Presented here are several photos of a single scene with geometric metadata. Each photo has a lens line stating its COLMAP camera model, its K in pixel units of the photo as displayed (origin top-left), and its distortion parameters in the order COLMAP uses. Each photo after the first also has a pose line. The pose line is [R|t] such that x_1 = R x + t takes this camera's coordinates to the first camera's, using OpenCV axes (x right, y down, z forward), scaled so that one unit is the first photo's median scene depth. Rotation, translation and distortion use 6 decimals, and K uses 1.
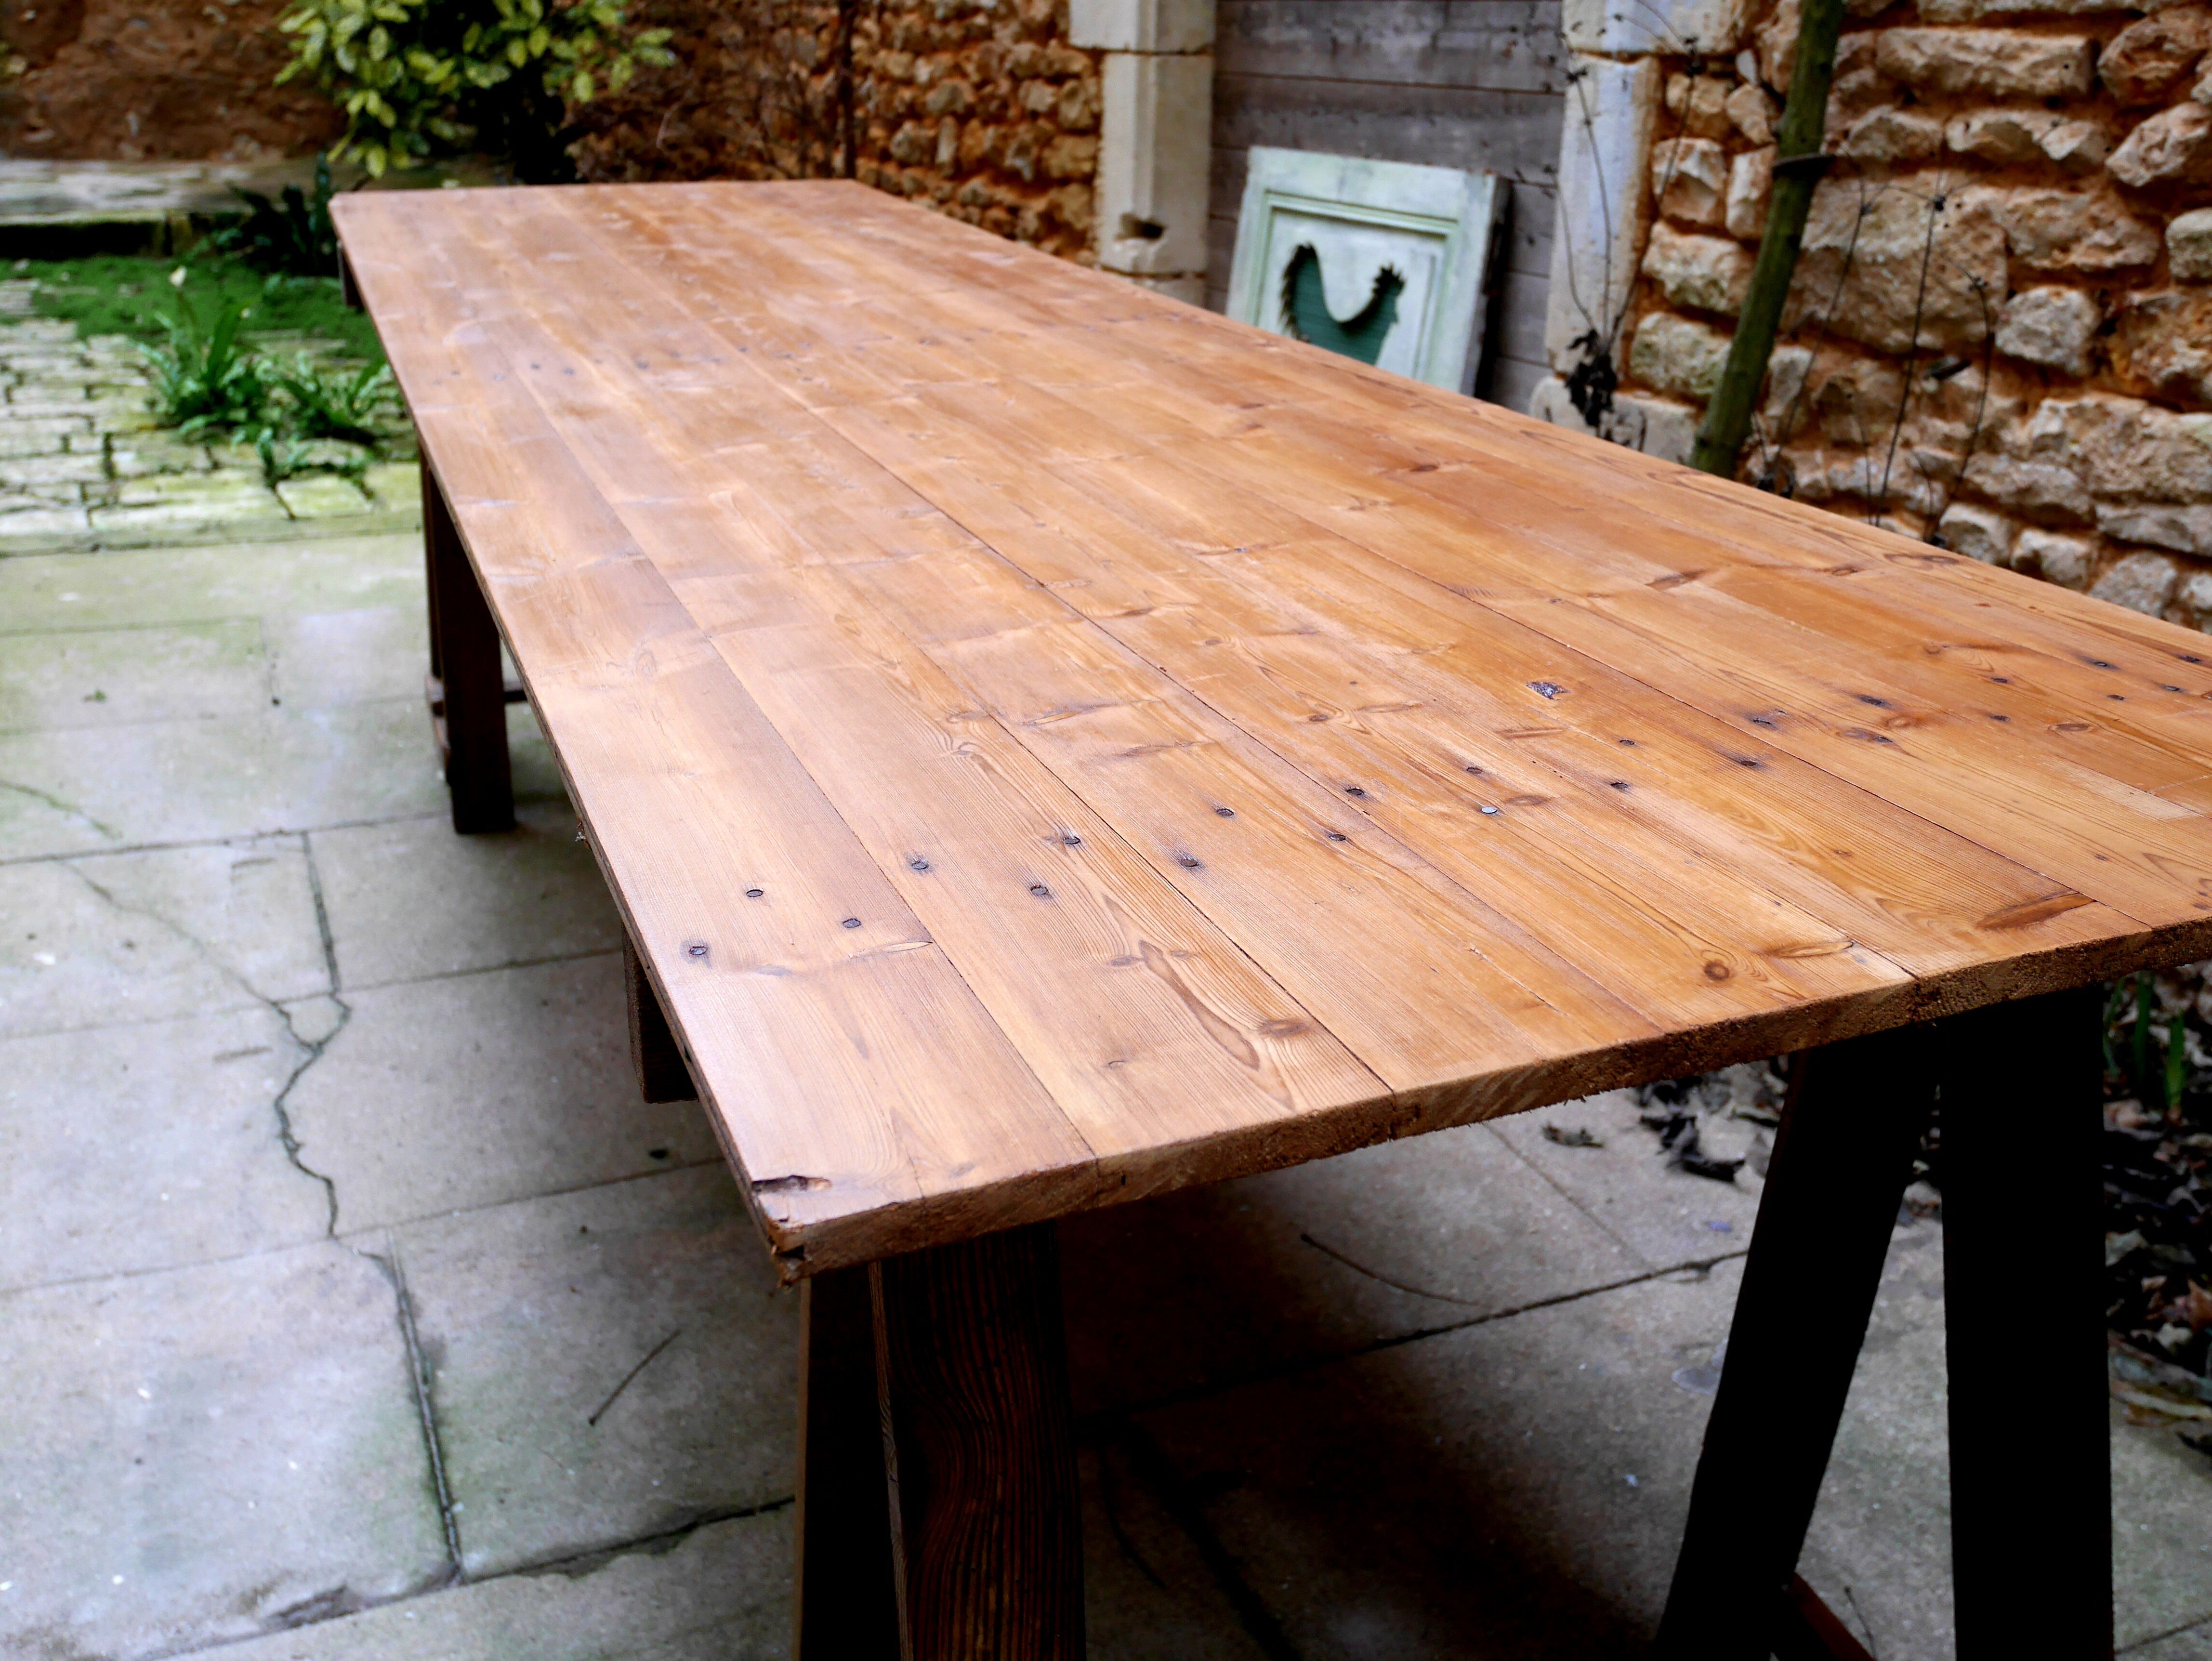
lens RADIAL K [[2225.1, 0, 1106.0], [0, 2225.1, 830.5], [0, 0, 1]] dist [-0.013764, -0.003225]
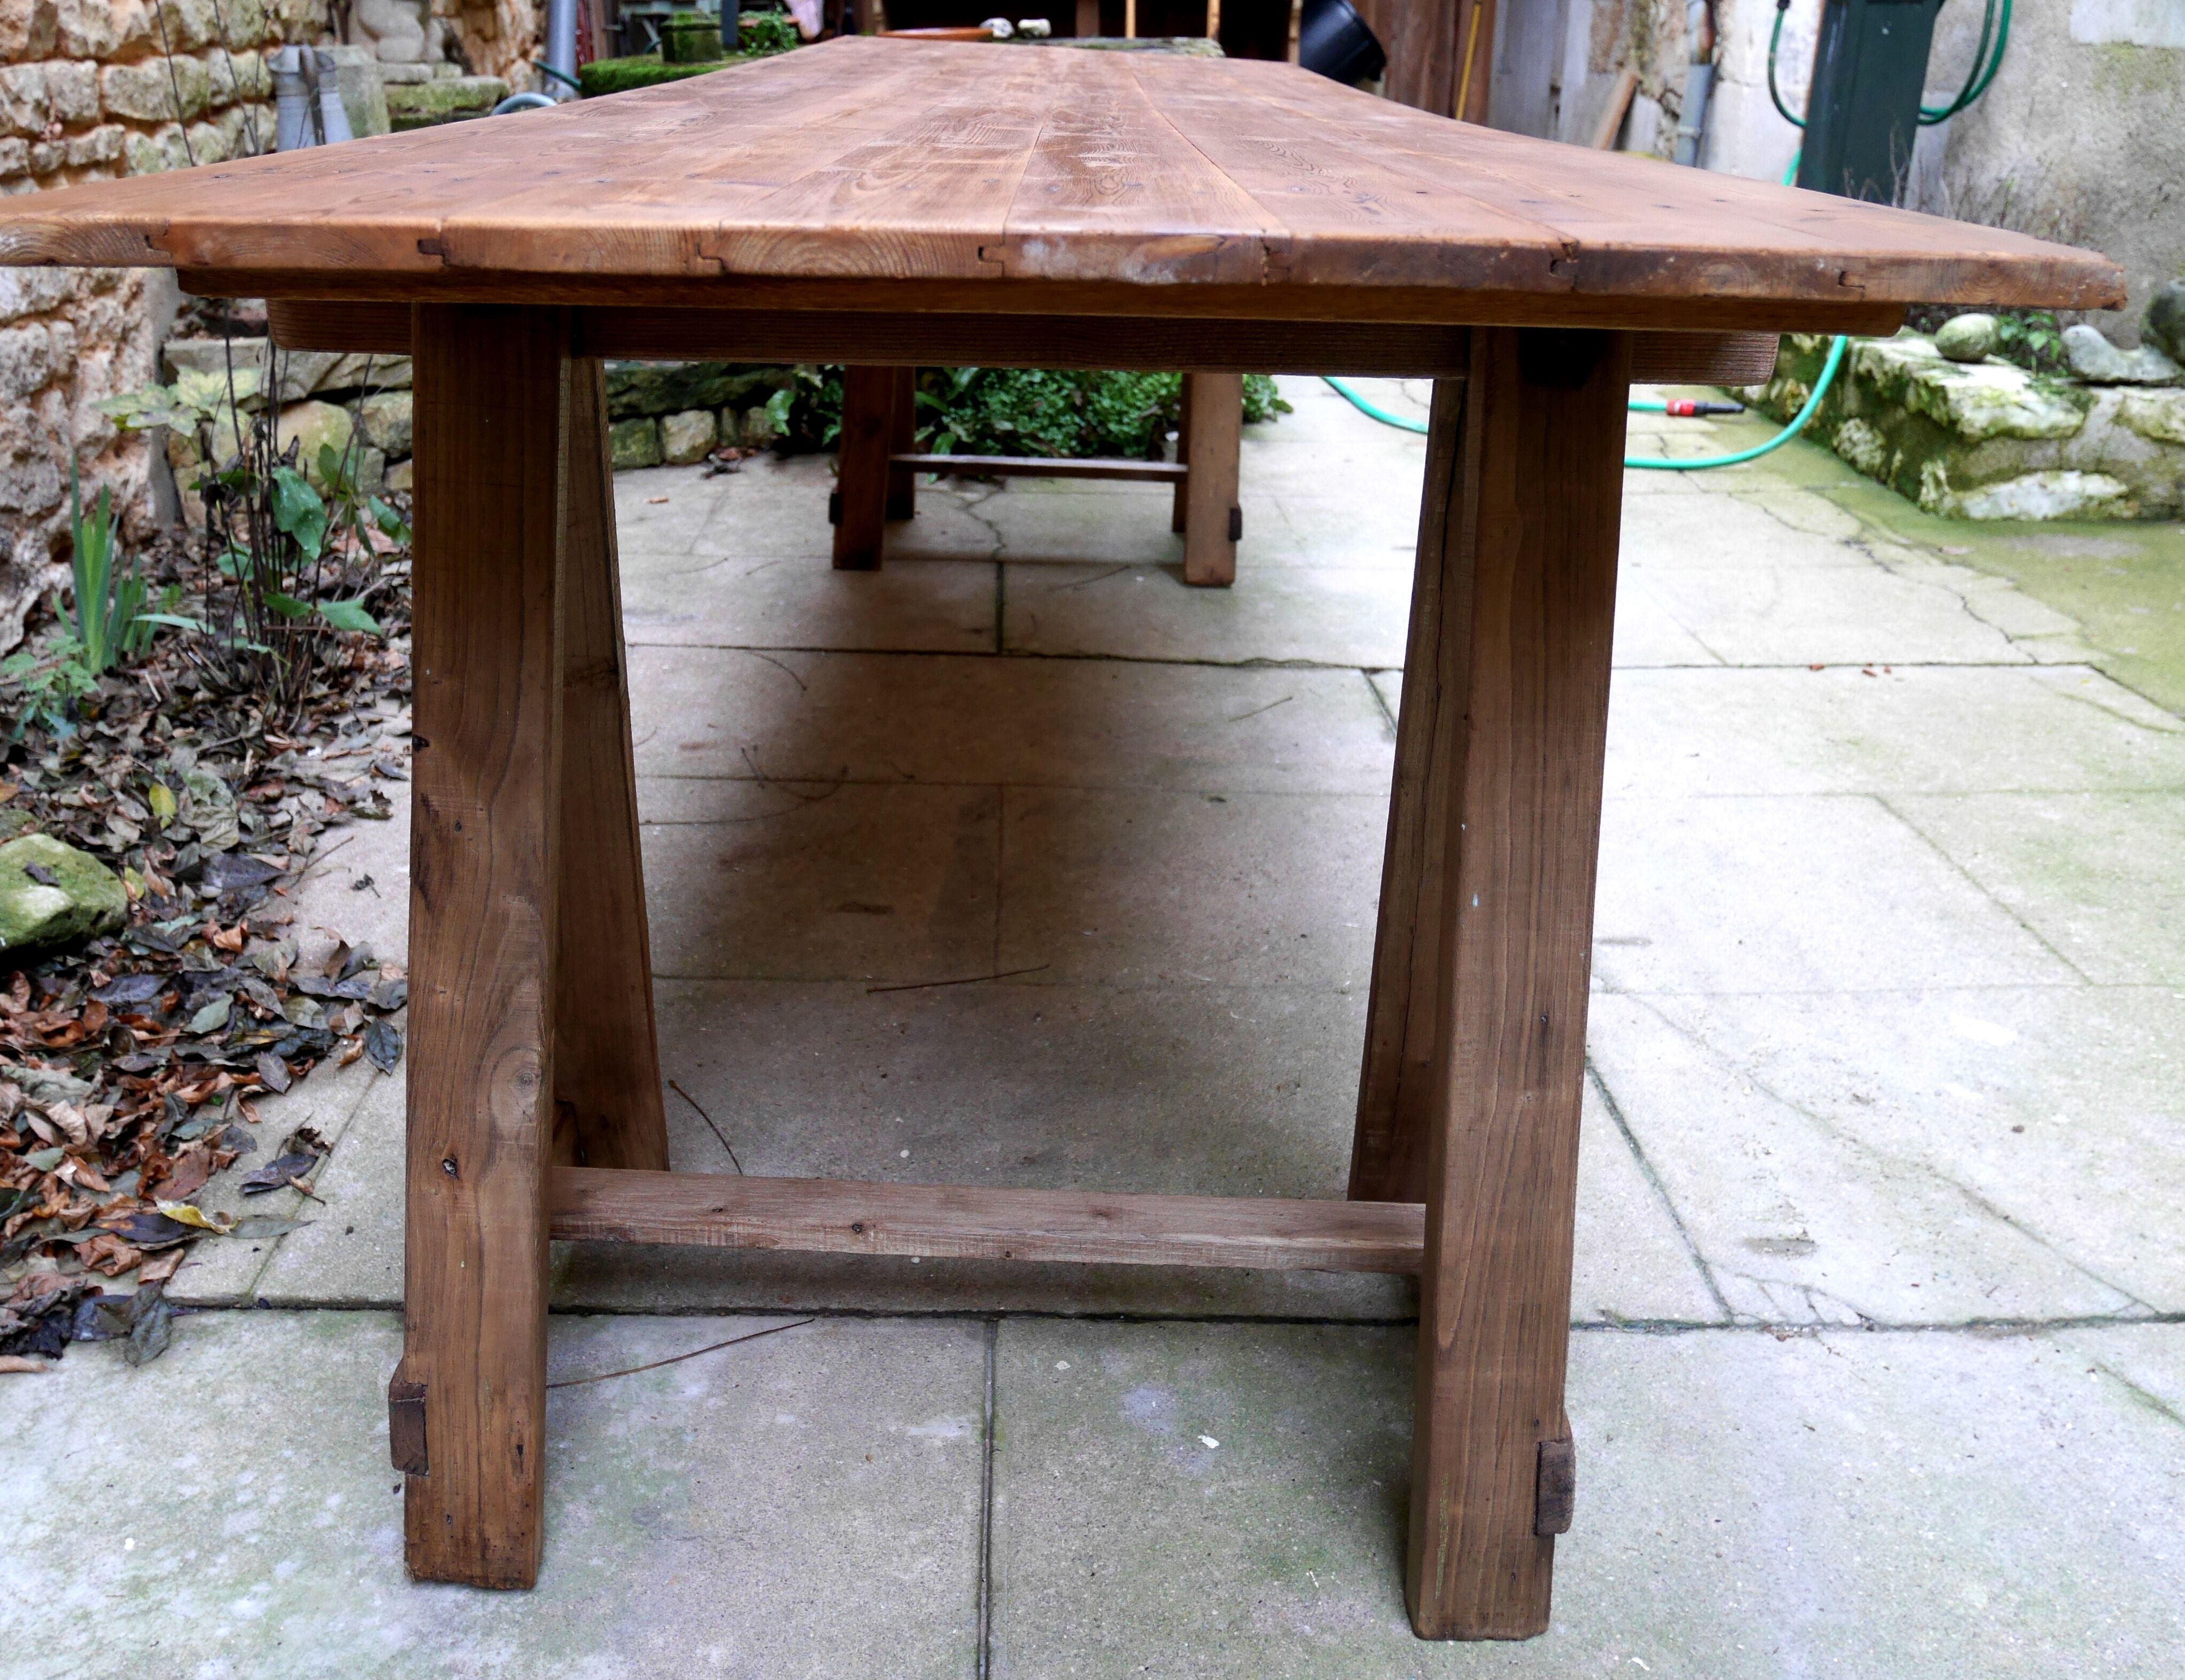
lens RADIAL K [[1946.7, 0, 961.8], [0, 1946.7, 871.6], [0, 0, 1]] dist [-0.027411, -0.006436]
pose [[-0.914210, -0.182155, 0.361995, -0.396487], [0.128653, 0.716611, 0.685505, -0.482643], [-0.384278, 0.673267, -0.631698, 1.499030]]
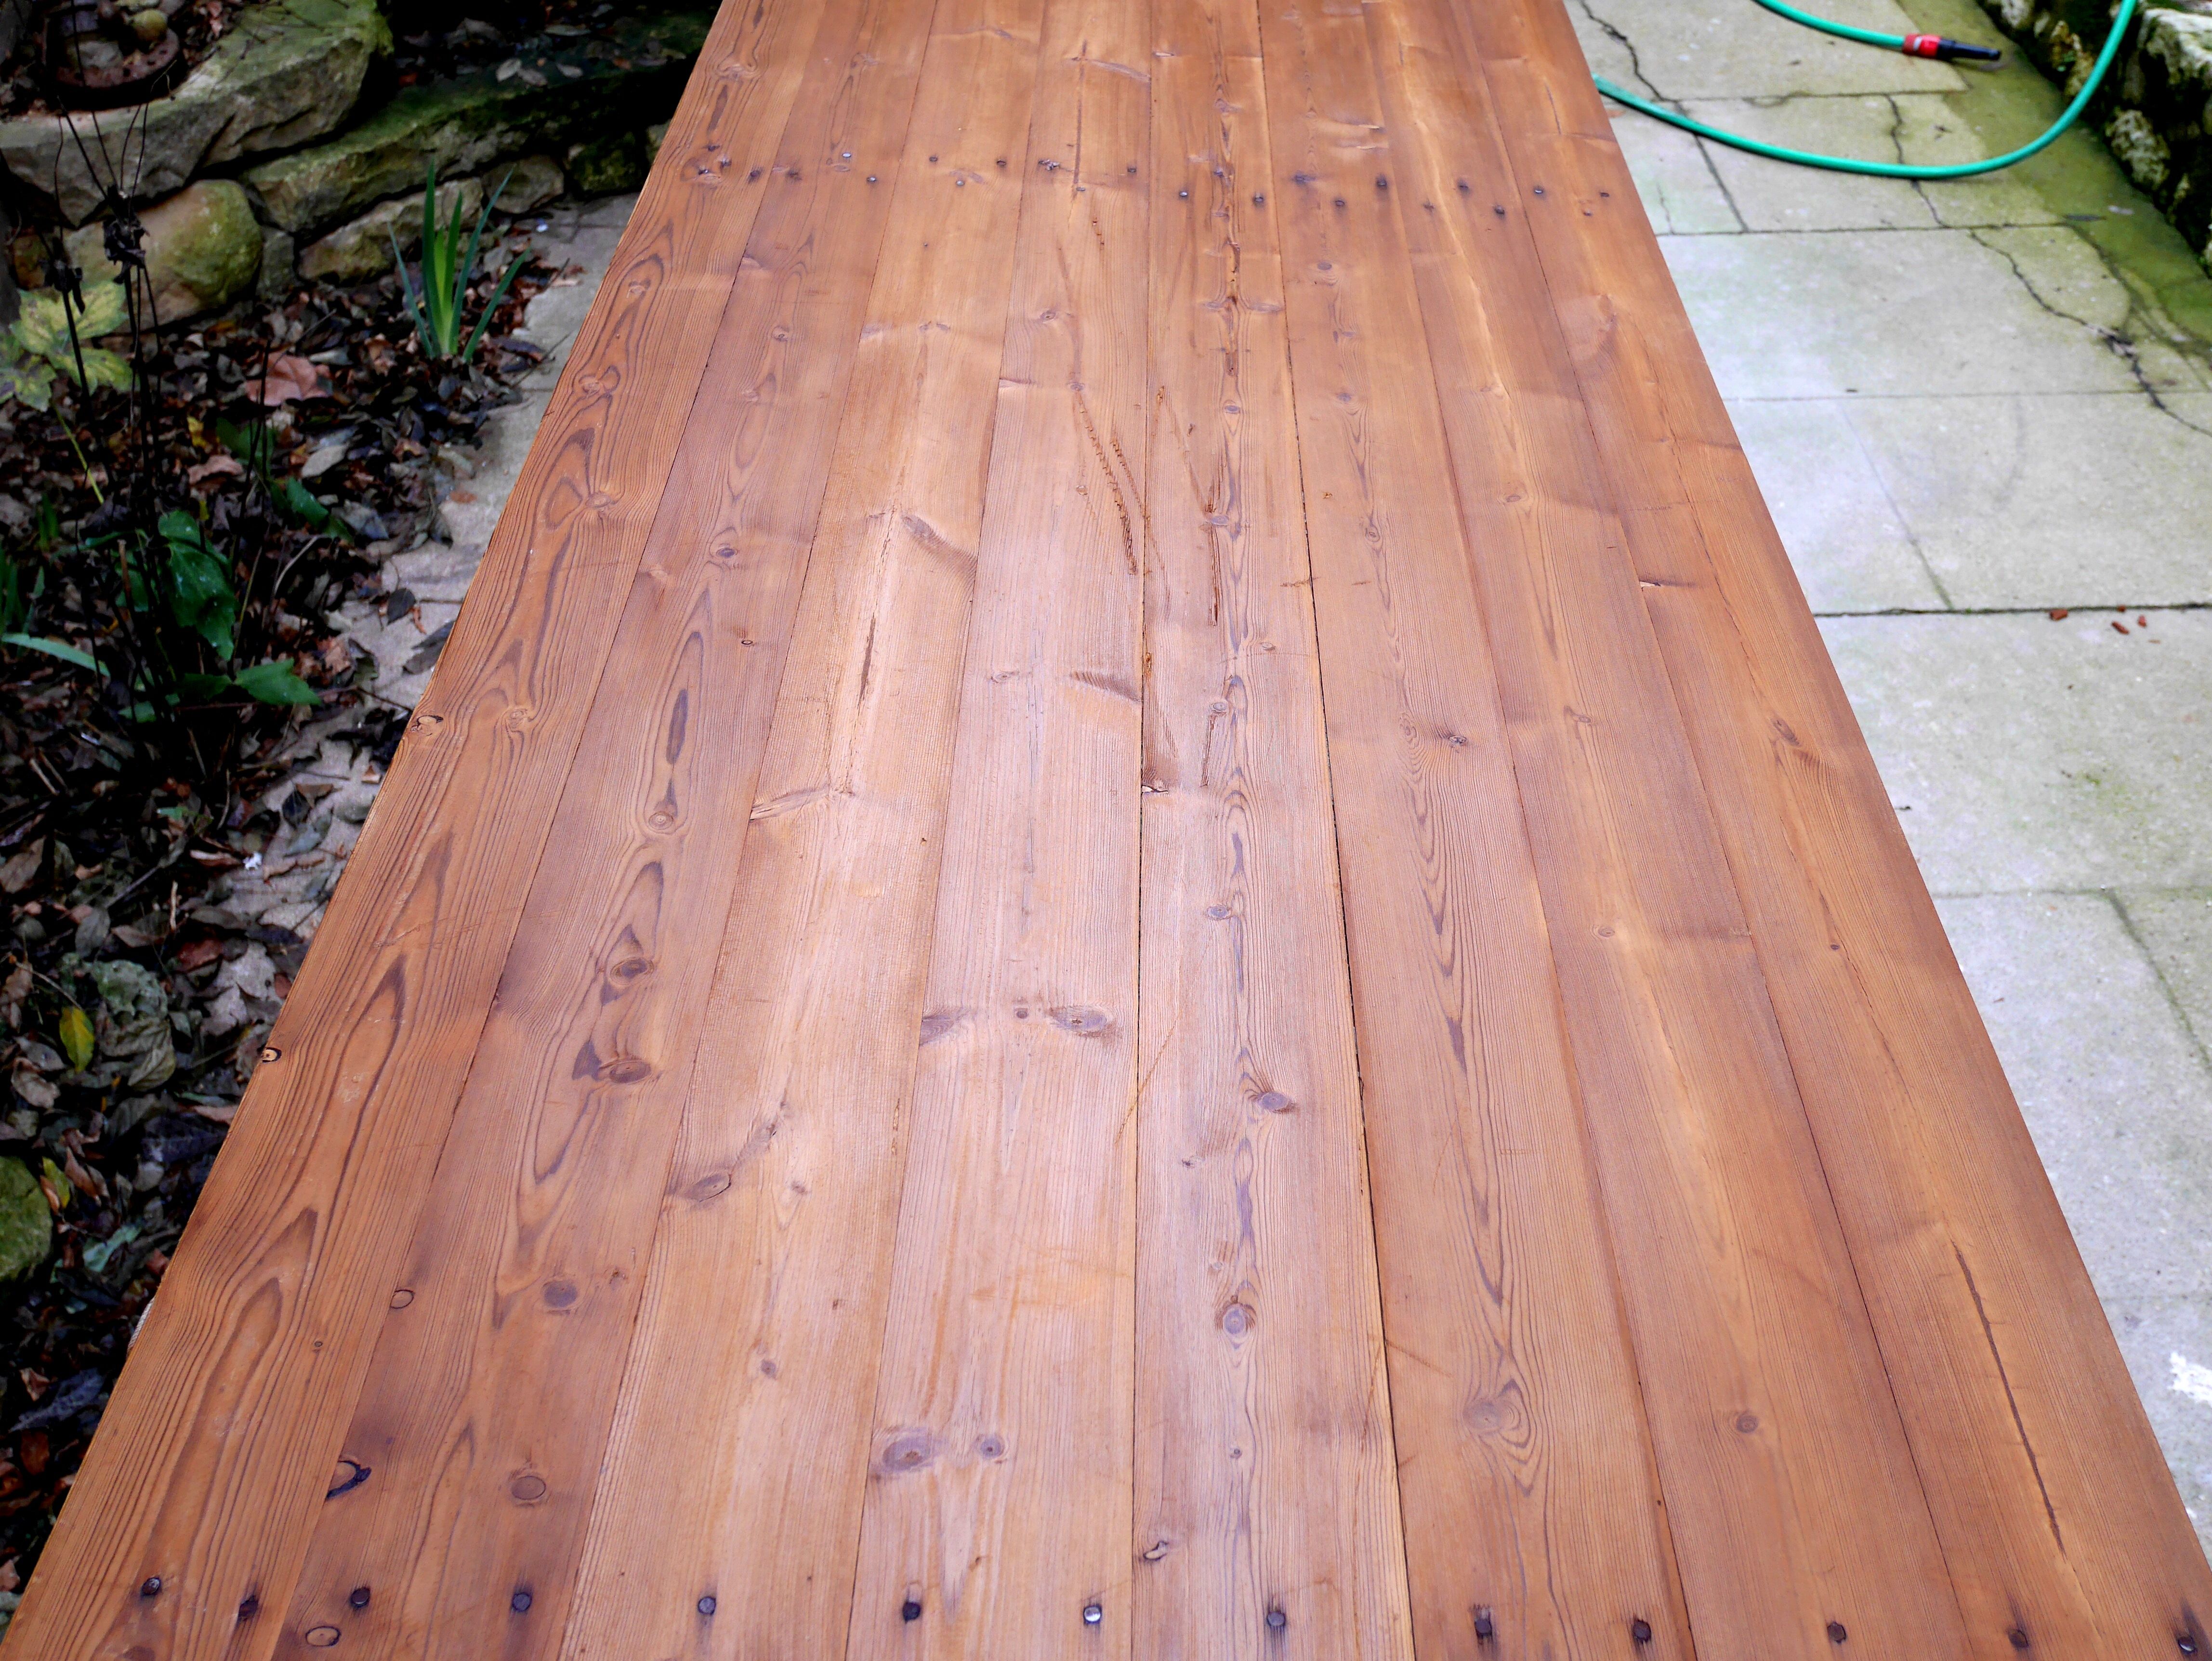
lens RADIAL K [[2225.1, 0, 1106.0], [0, 2225.1, 830.5], [0, 0, 1]] dist [-0.013764, -0.003225]
pose [[-0.927964, -0.256018, 0.270808, -0.313516], [0.109175, 0.508032, 0.854391, -0.645474], [-0.356319, 0.822410, -0.443485, 1.251307]]
